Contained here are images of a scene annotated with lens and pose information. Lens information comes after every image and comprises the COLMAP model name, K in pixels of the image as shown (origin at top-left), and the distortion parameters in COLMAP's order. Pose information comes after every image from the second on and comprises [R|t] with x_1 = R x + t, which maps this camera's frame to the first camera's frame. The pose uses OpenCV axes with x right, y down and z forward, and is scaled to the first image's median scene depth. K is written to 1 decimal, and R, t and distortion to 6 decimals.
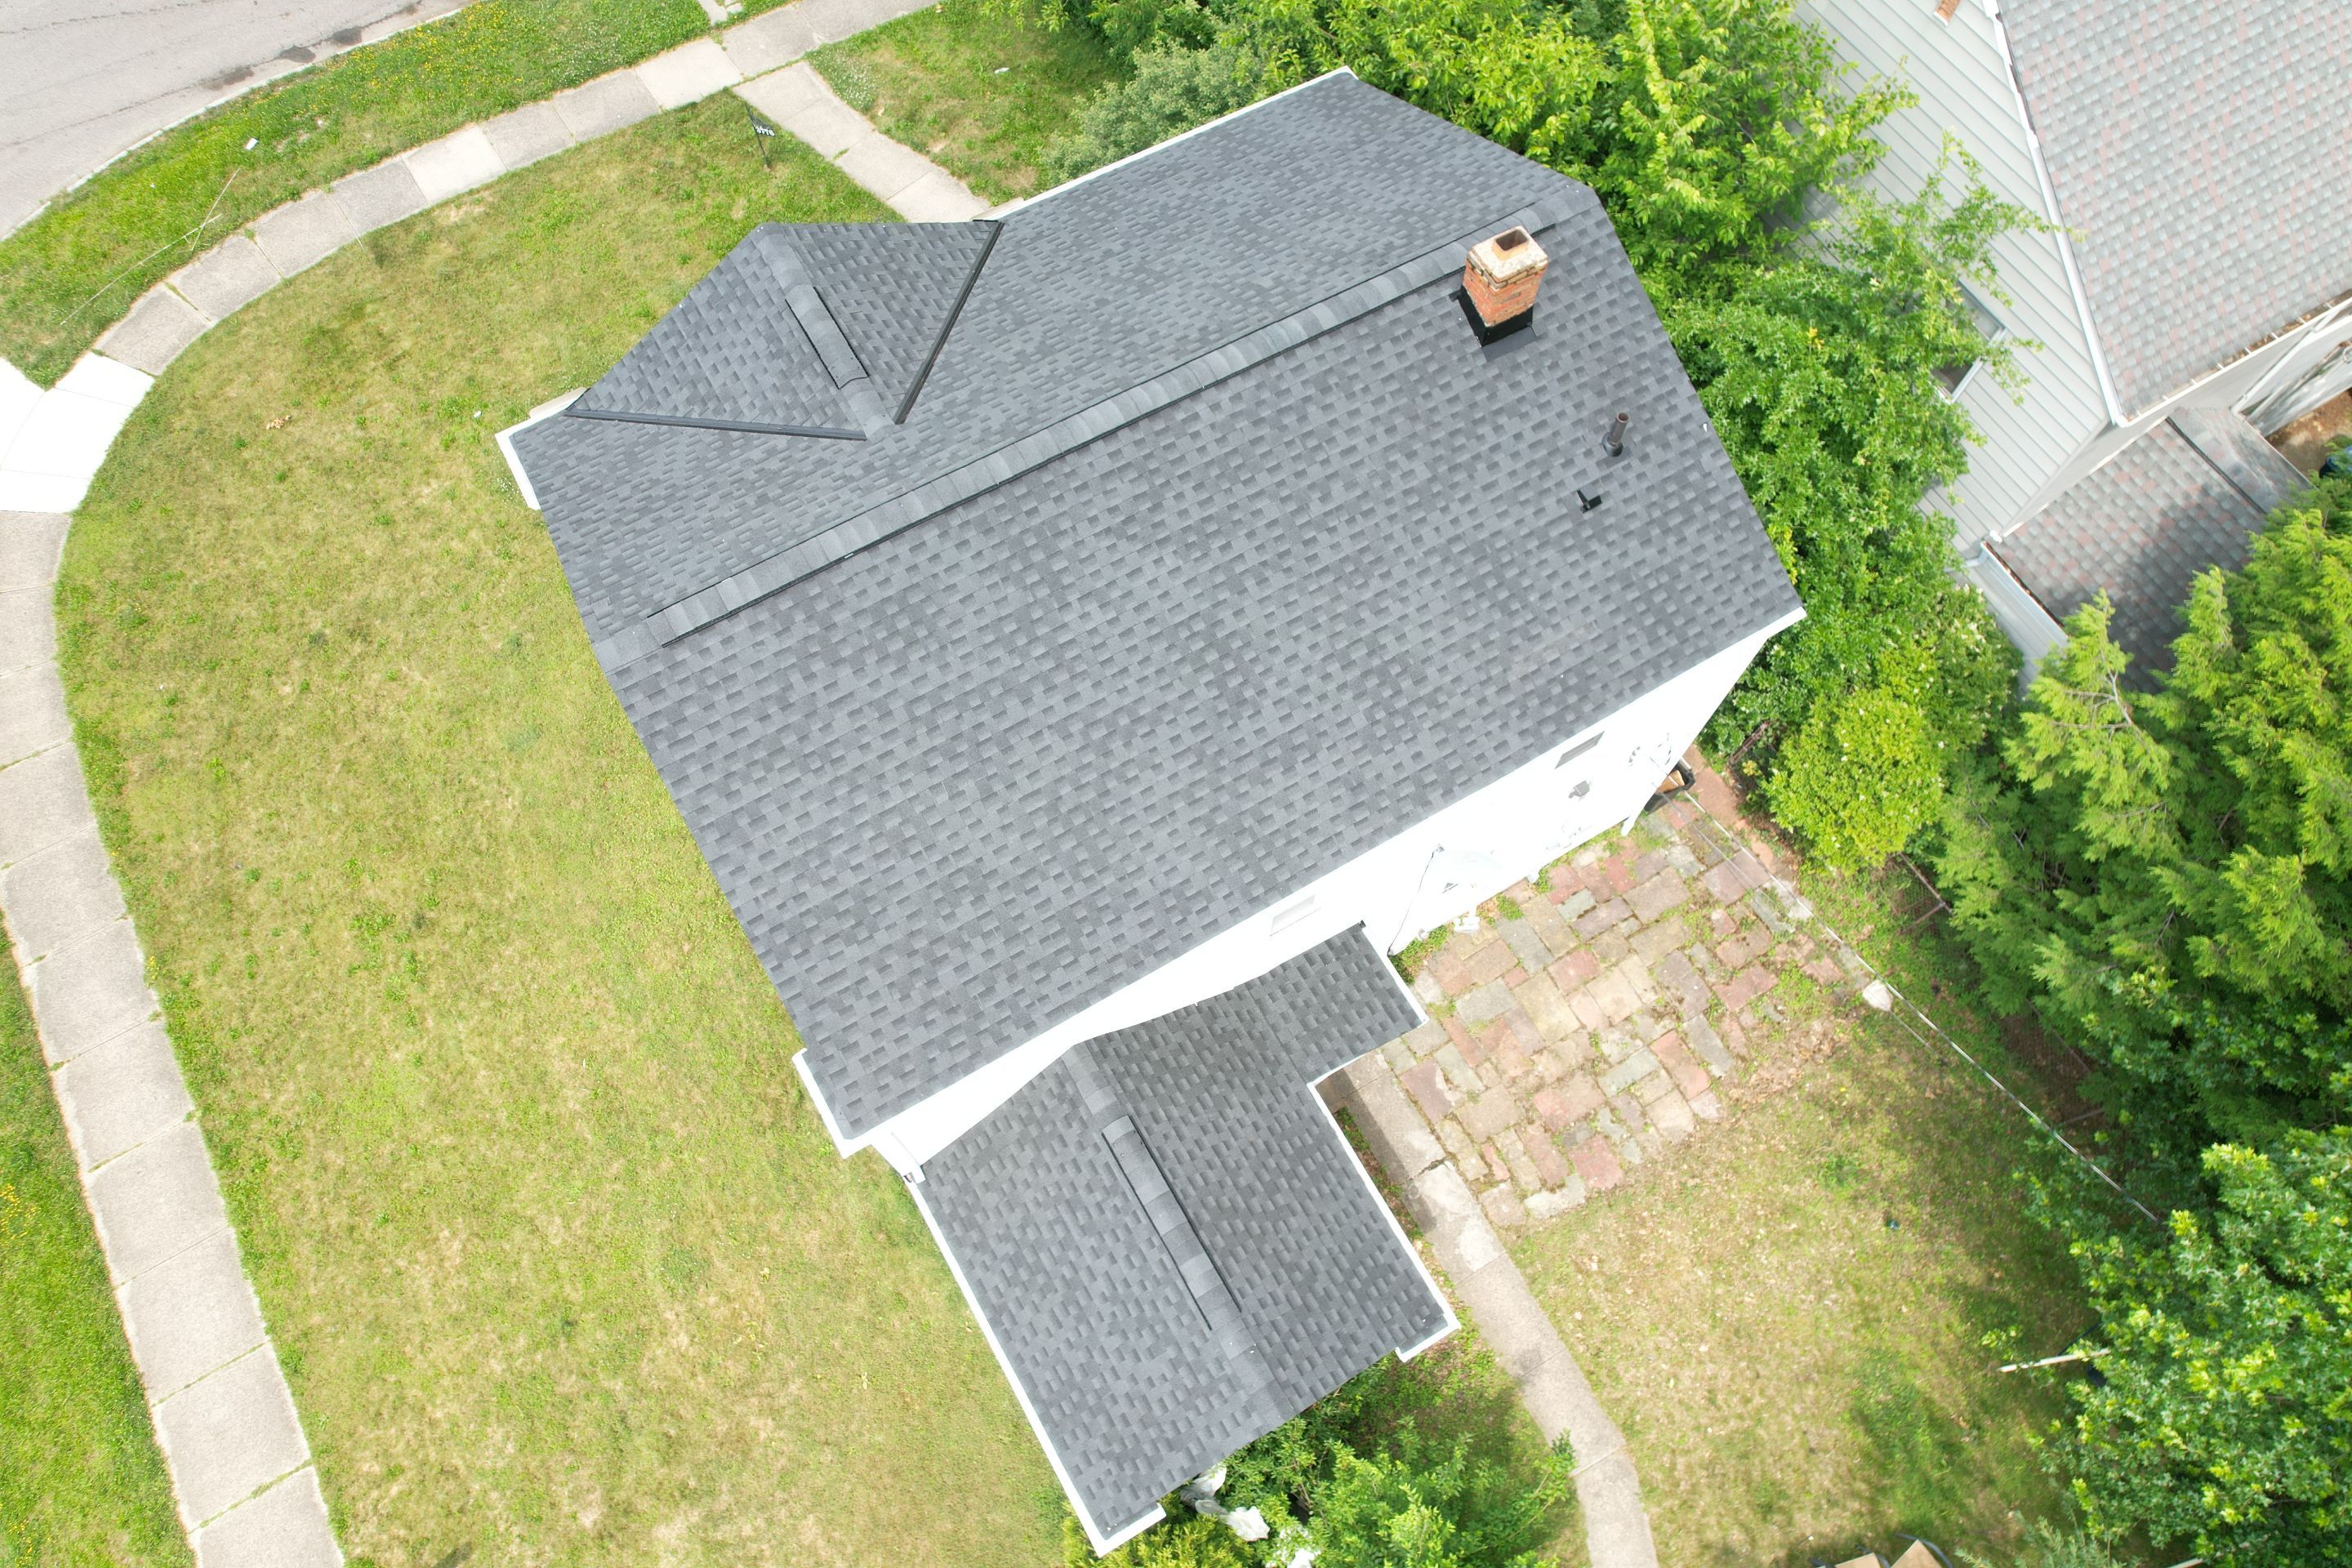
lens RADIAL K [[1510.9, 0, 1186.7], [0, 1510.9, 788.1], [0, 0, 1]] dist [-0.066125, 0.031211]
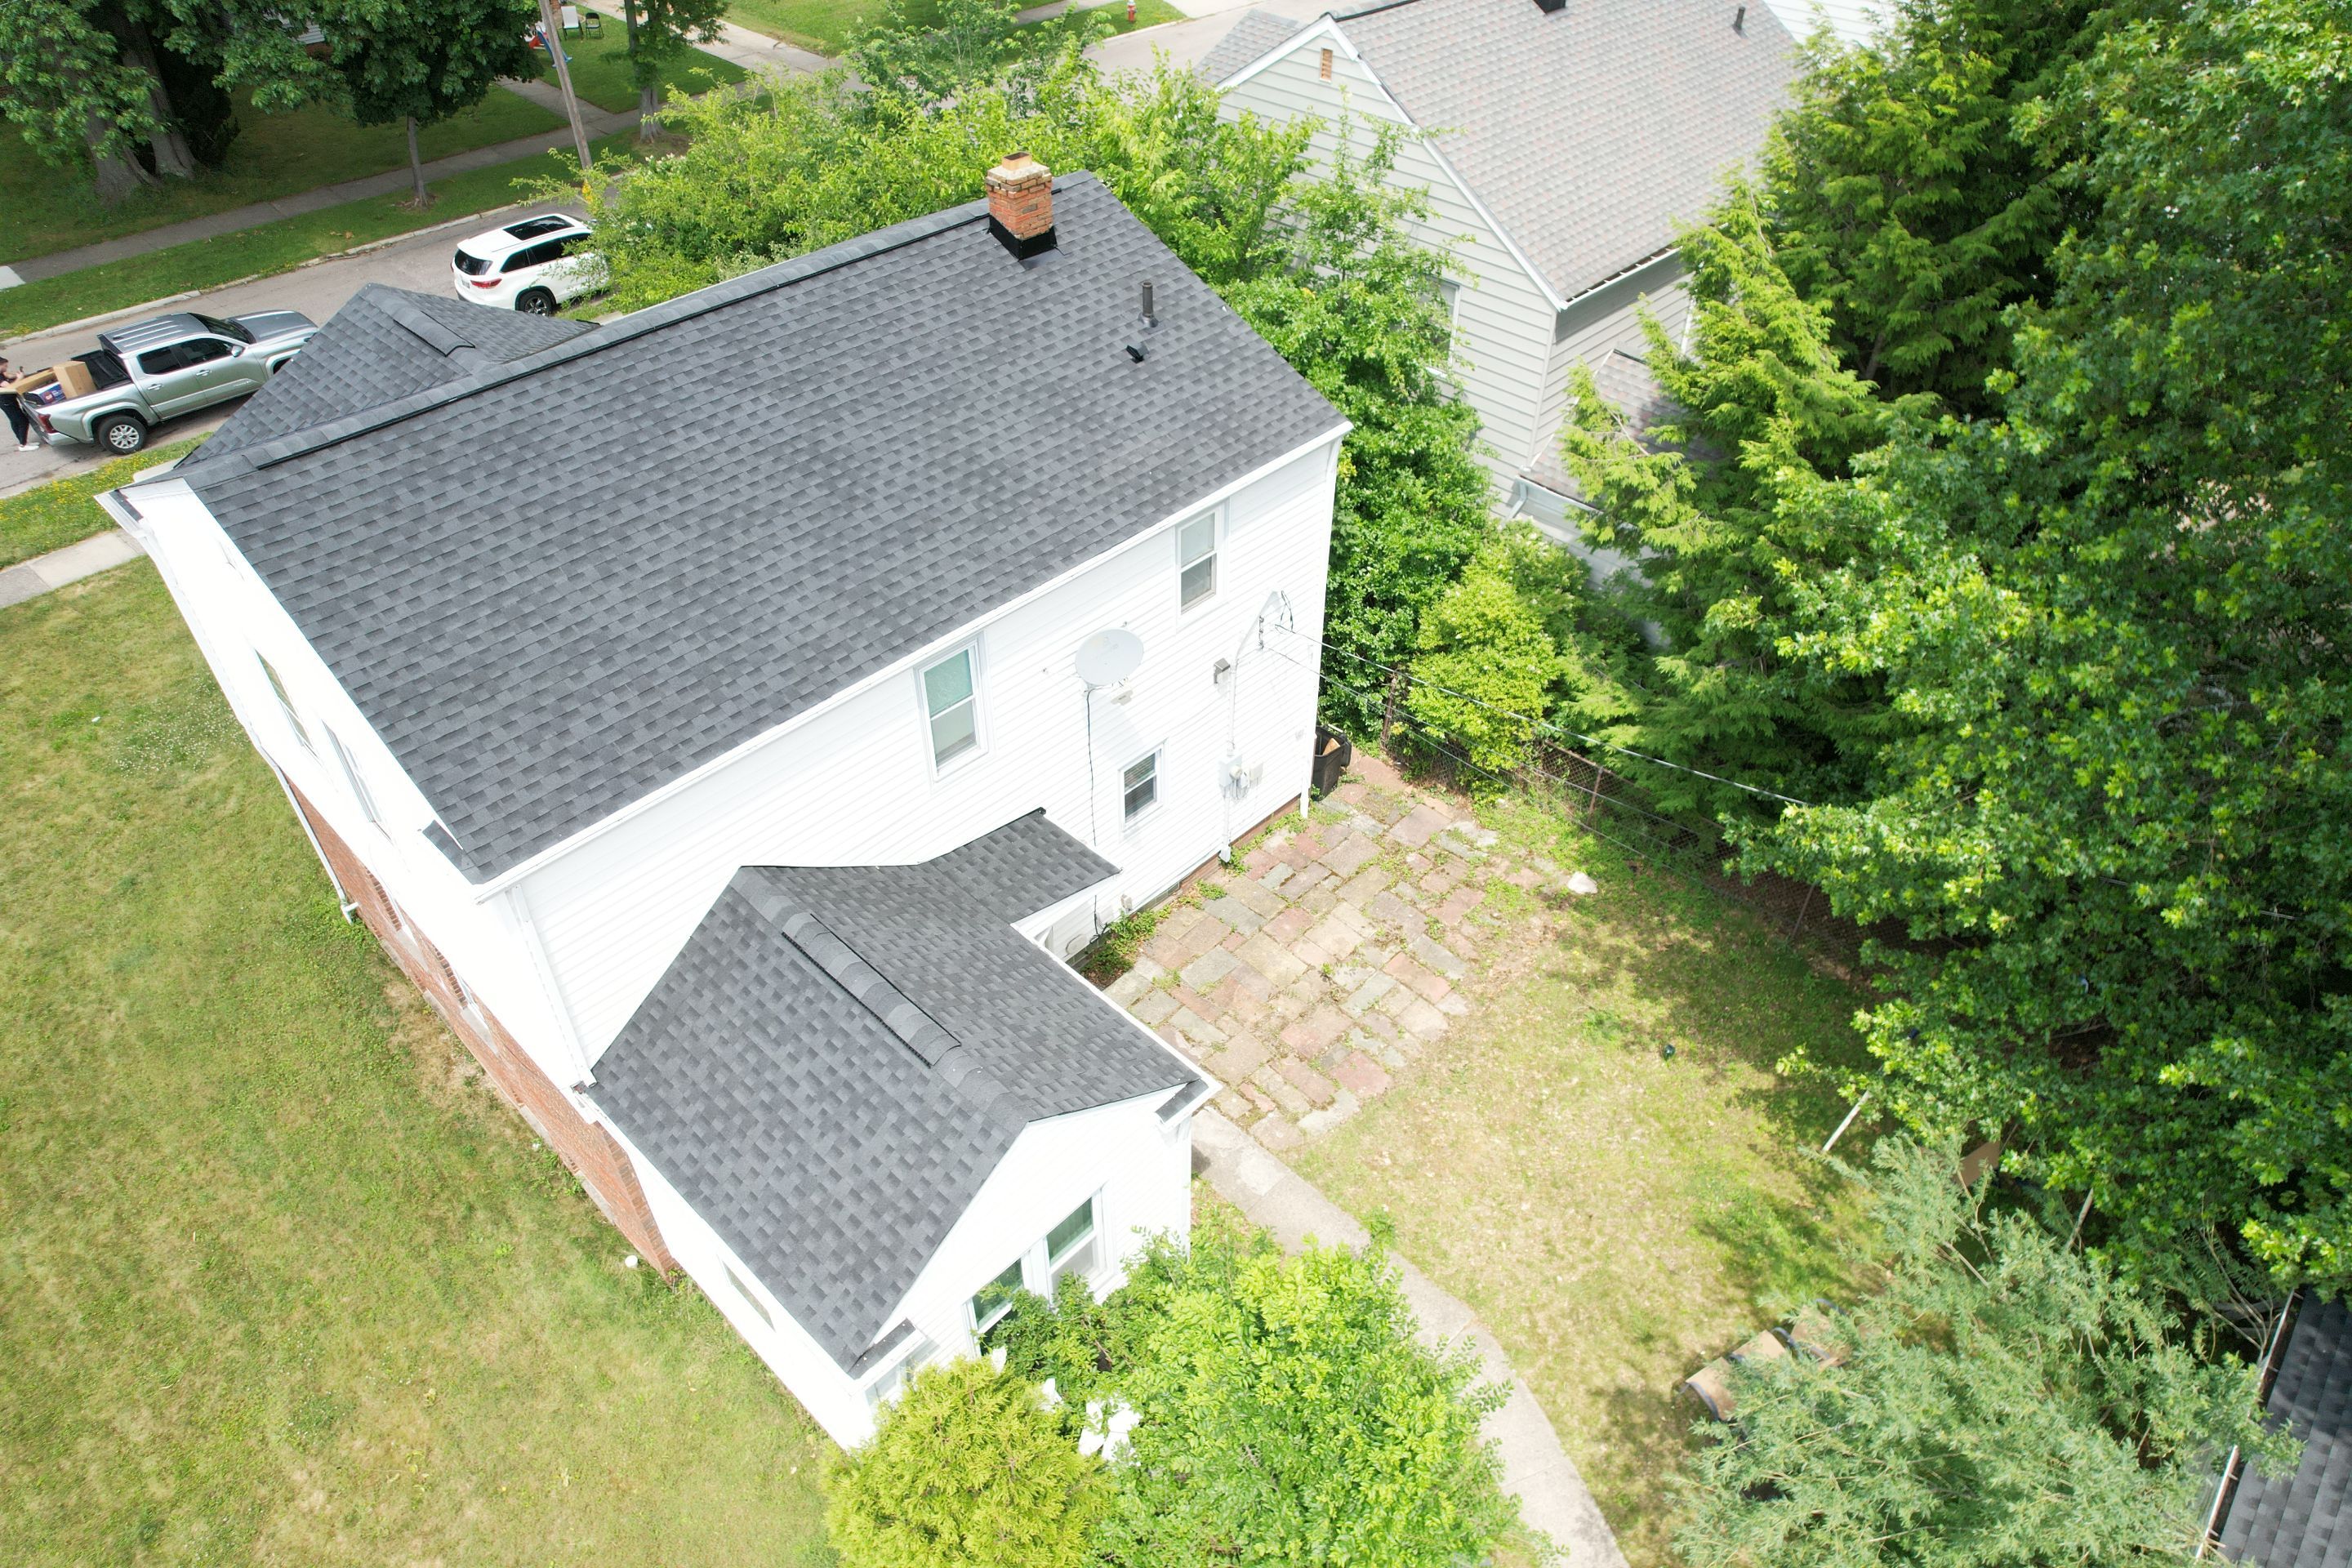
lens RADIAL K [[1504.6, 0, 1186.9], [0, 1504.6, 784.8], [0, 0, 1]] dist [-0.092552, 0.084758]
pose [[0.961599, -0.178624, 0.208378, 0.006298], [0.250756, 0.880430, -0.402447, 0.504046], [-0.111576, 0.439245, 0.891412, 0.110128]]
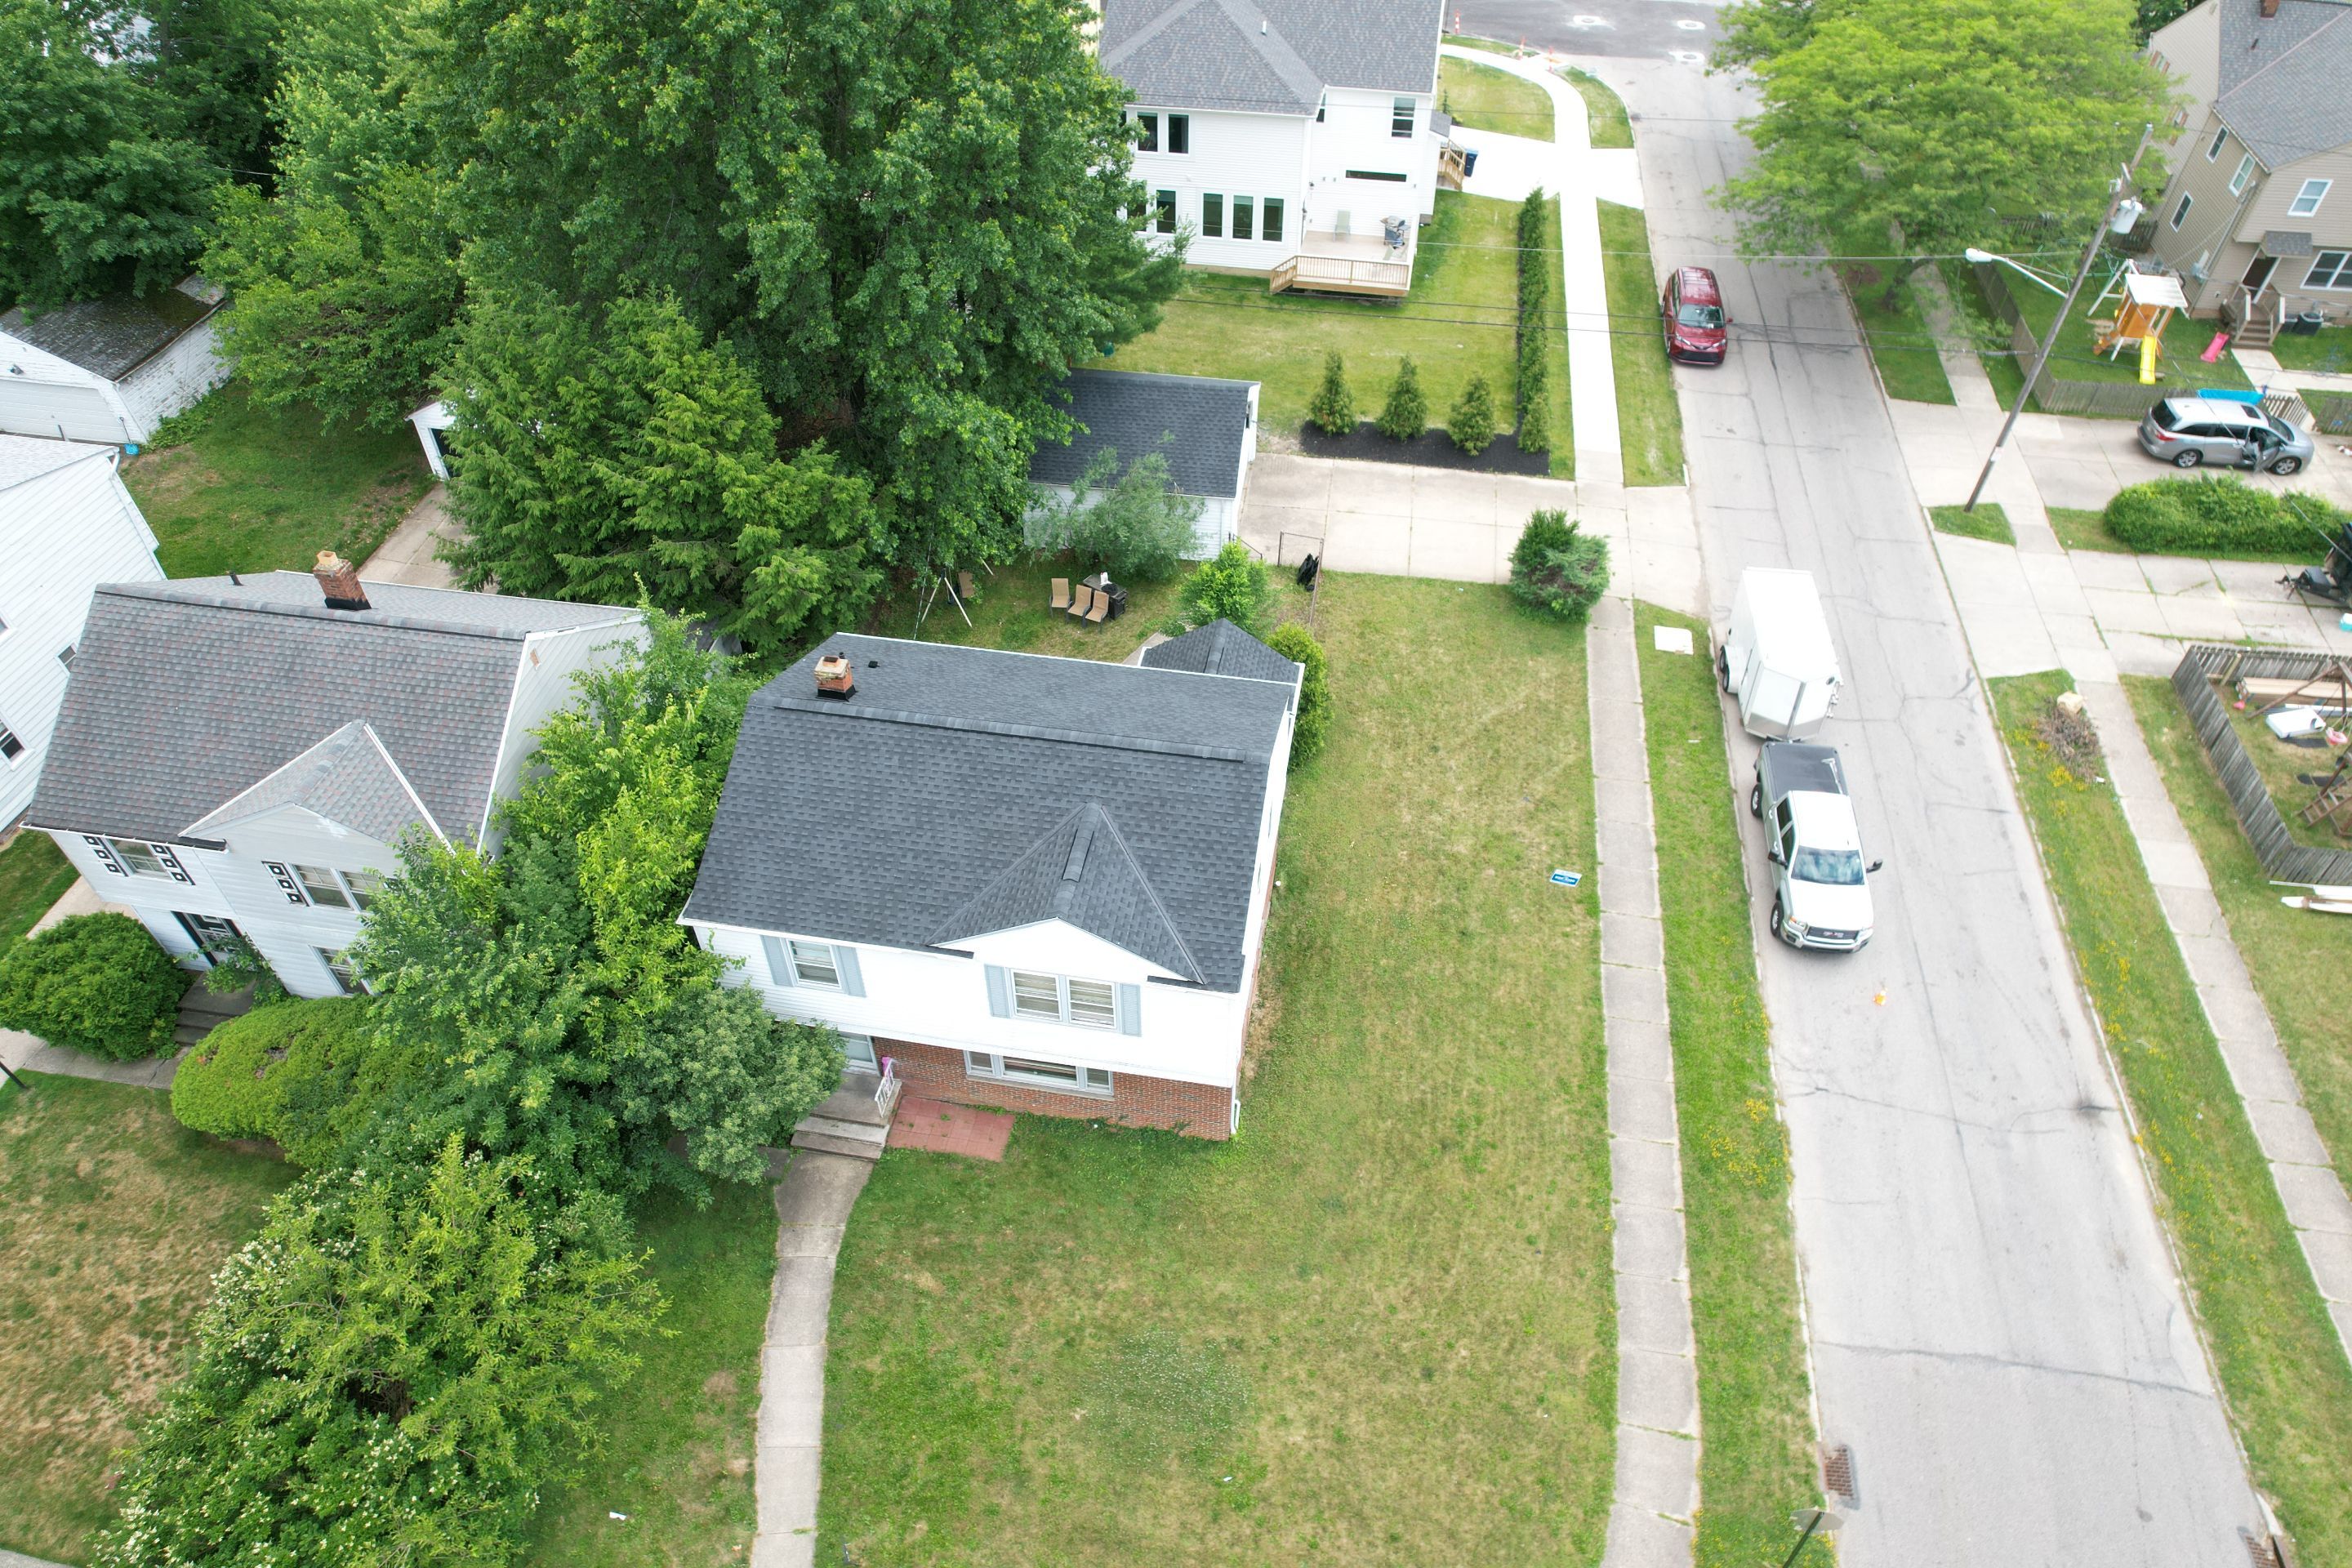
lens RADIAL K [[1483.5, 0, 1181.8], [0, 1483.5, 793.7], [0, 0, 1]] dist [-0.078653, 0.063832]
pose [[-0.765503, -0.457874, 0.452058, -1.018997], [0.588812, -0.215220, 0.779090, -1.471122], [-0.259433, 0.862573, 0.434353, 0.092669]]
